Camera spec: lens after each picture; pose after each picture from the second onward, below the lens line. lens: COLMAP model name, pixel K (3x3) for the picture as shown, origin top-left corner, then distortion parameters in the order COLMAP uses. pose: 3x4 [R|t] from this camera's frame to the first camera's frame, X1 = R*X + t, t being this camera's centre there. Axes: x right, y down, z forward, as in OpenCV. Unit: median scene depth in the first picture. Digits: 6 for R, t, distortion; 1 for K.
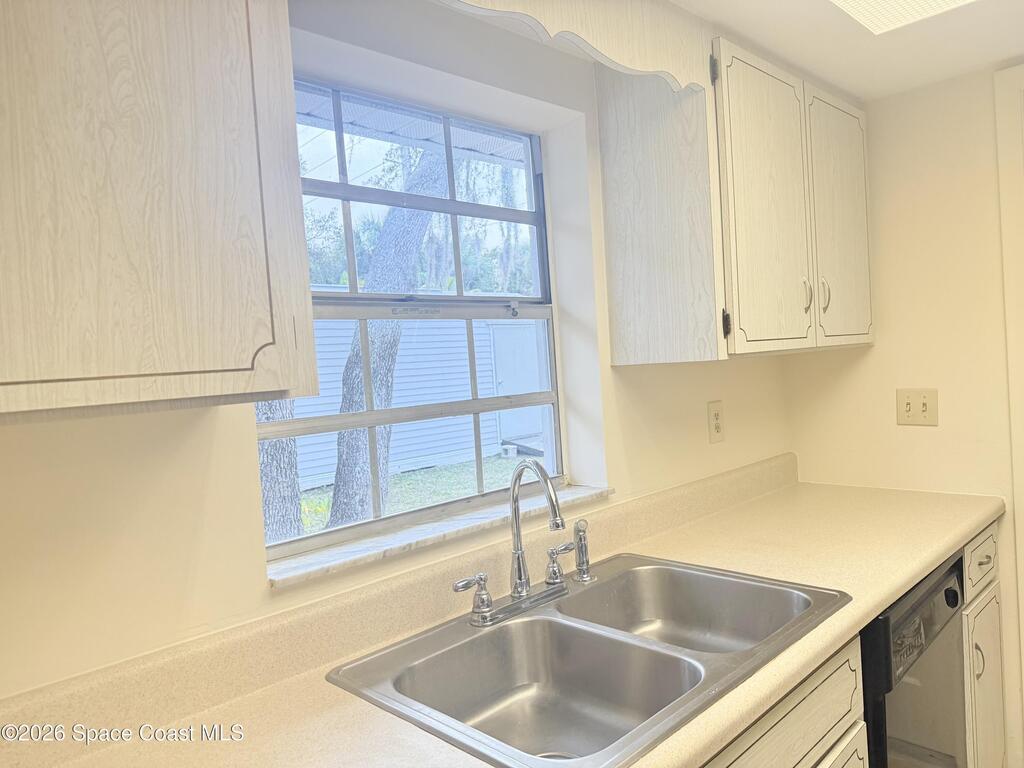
lens RADIAL K [[725.2, 0, 513.1], [0, 725.2, 386.5], [0, 0, 1]] dist [0.084725, -0.113865]
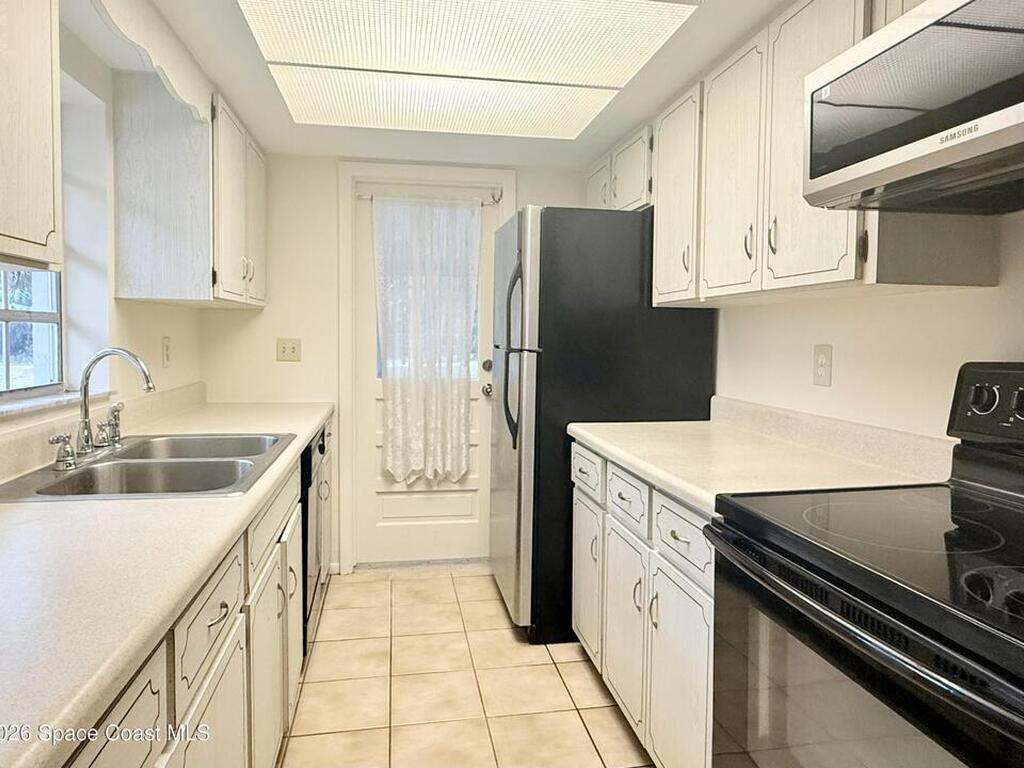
lens RADIAL K [[642.8, 0, 509.6], [0, 642.8, 357.2], [0, 0, 1]] dist [0.002141, 0.001169]
pose [[0.568161, 0.044974, 0.821688, -0.452917], [-0.022128, 0.998979, -0.039377, 0.120377], [-0.822620, 0.004191, 0.568576, -0.272348]]
